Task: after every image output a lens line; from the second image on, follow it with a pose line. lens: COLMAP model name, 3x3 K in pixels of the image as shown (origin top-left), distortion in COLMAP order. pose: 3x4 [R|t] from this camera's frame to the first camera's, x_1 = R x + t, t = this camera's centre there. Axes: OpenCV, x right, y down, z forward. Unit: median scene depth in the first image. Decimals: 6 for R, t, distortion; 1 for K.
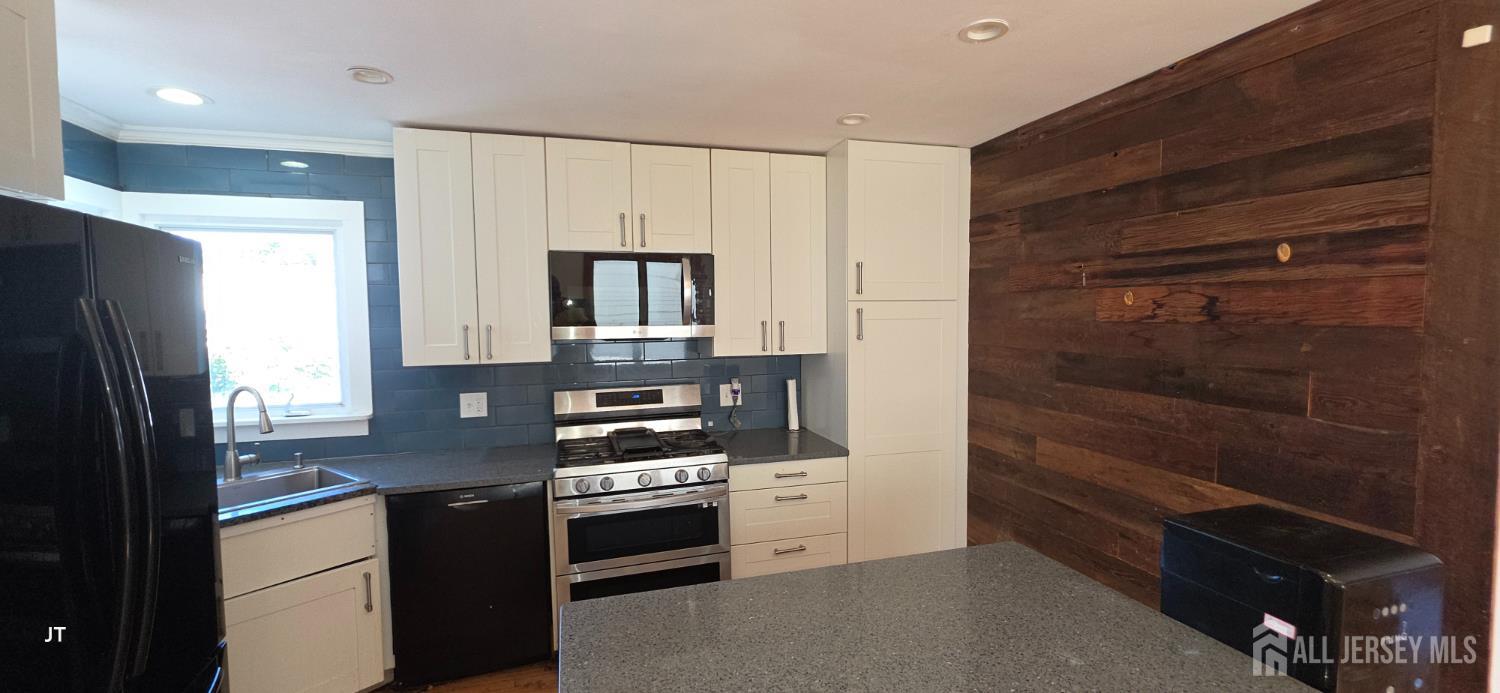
lens RADIAL K [[598.5, 0, 740.0], [0, 598.5, 349.3], [0, 0, 1]] dist [0.001797, -0.000101]
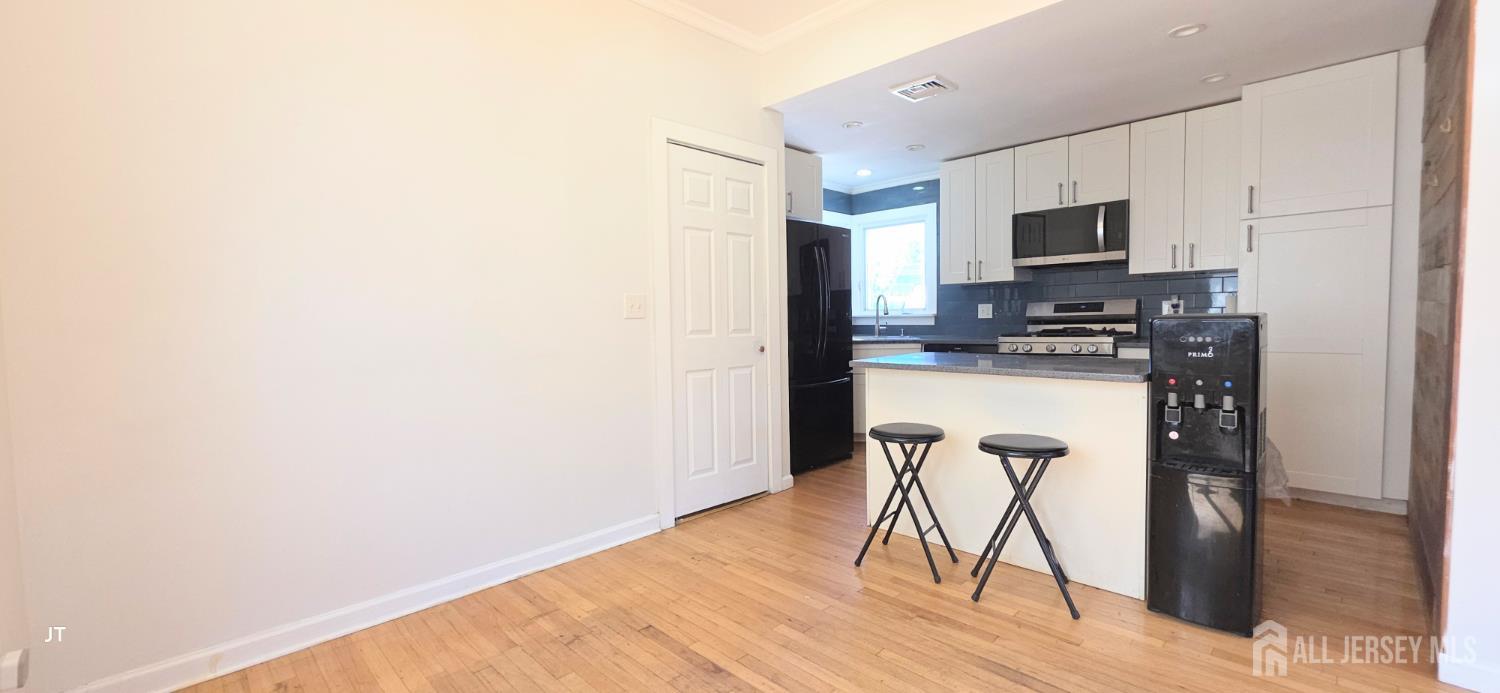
lens RADIAL K [[598.5, 0, 740.0], [0, 598.5, 349.3], [0, 0, 1]] dist [0.001797, -0.000101]
pose [[0.471392, 0.052933, -0.880334, 0.904135], [-0.034216, 0.998543, 0.041719, 0.189184], [0.881260, 0.010455, 0.472516, -0.527533]]
